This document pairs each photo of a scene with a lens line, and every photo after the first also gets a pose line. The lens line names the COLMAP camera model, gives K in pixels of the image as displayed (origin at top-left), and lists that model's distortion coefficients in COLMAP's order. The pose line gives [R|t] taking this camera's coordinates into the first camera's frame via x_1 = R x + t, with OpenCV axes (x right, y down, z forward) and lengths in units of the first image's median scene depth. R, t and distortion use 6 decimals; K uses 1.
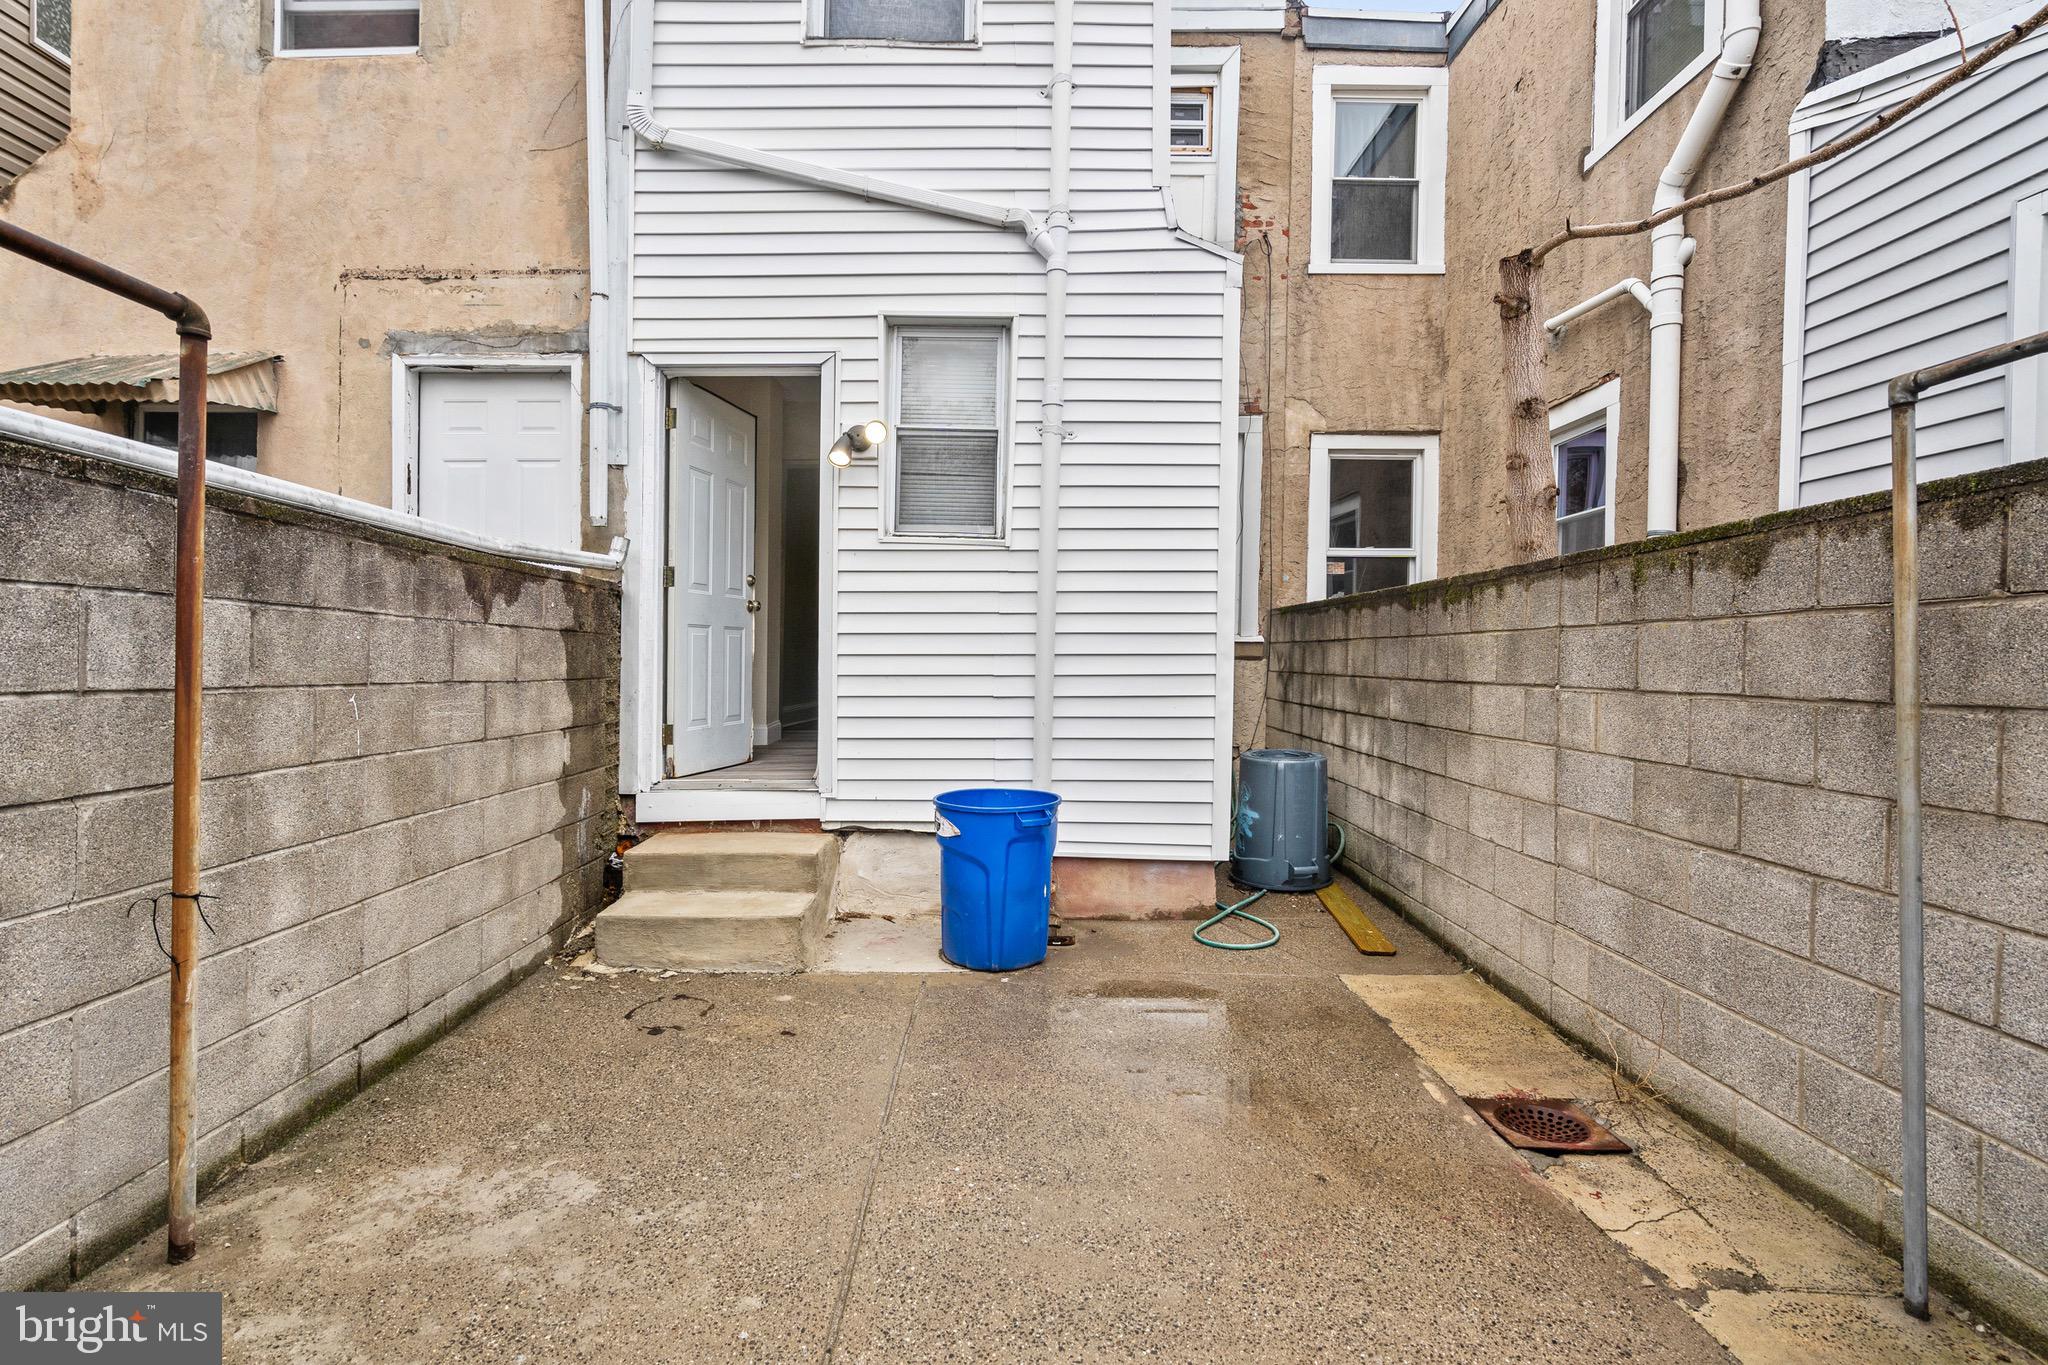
lens RADIAL K [[922.4, 0, 1044.7], [0, 922.4, 642.8], [0, 0, 1]] dist [-0.000704, -0.000434]
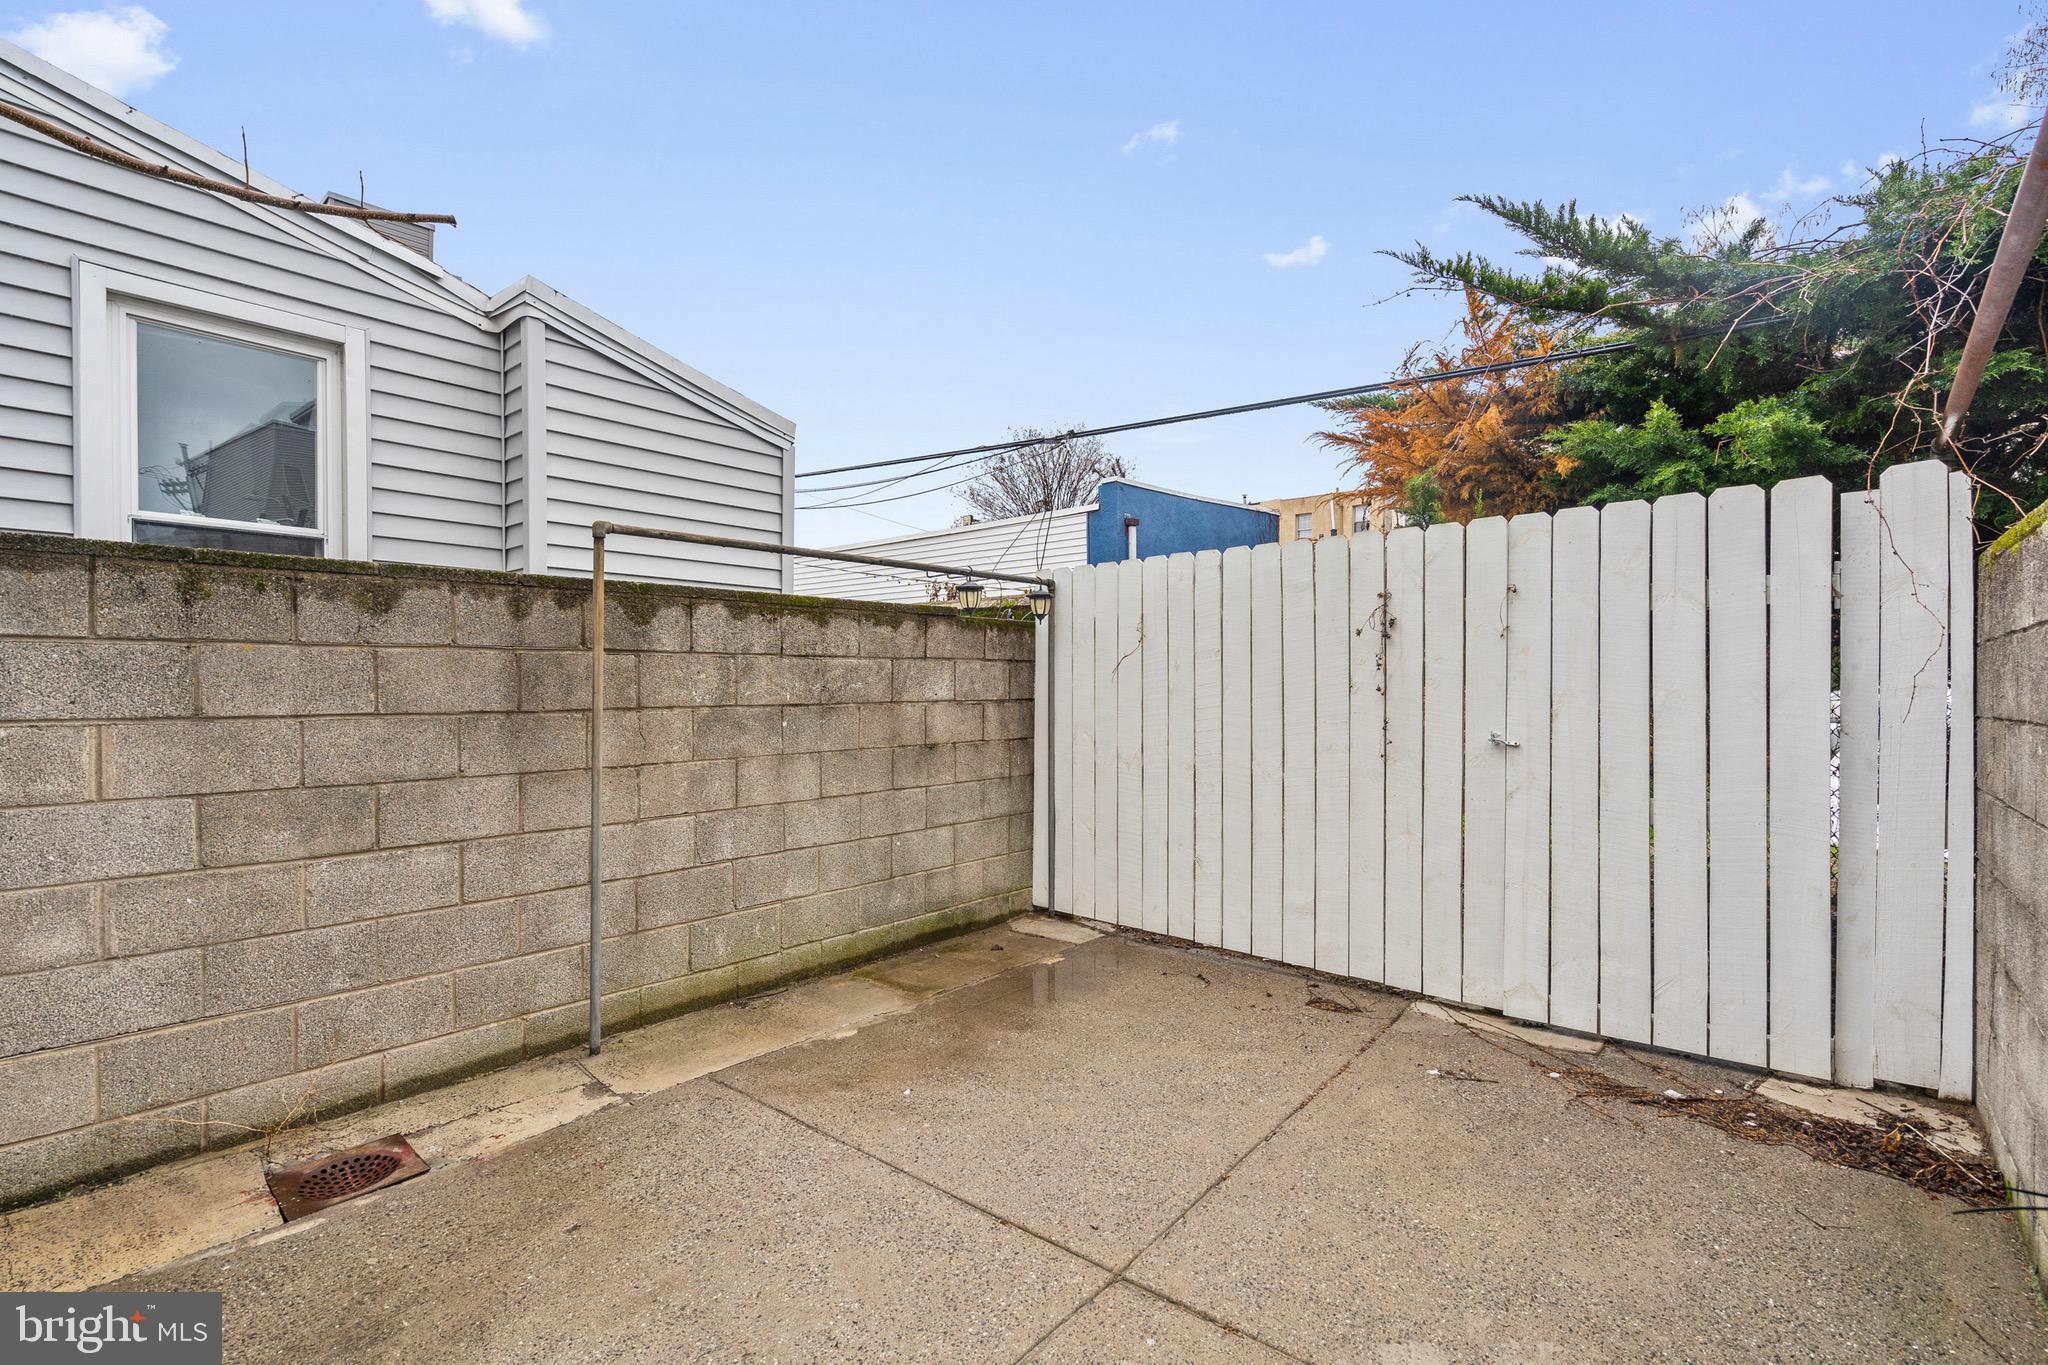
lens RADIAL K [[922.4, 0, 1024.3], [0, 922.4, 698.9], [0, 0, 1]] dist [-0.000704, -0.000434]
pose [[-0.727503, -0.014630, 0.685948, -0.668720], [-0.016926, 0.999851, 0.003374, 0.021273], [-0.685895, -0.009155, -0.727643, 1.345918]]
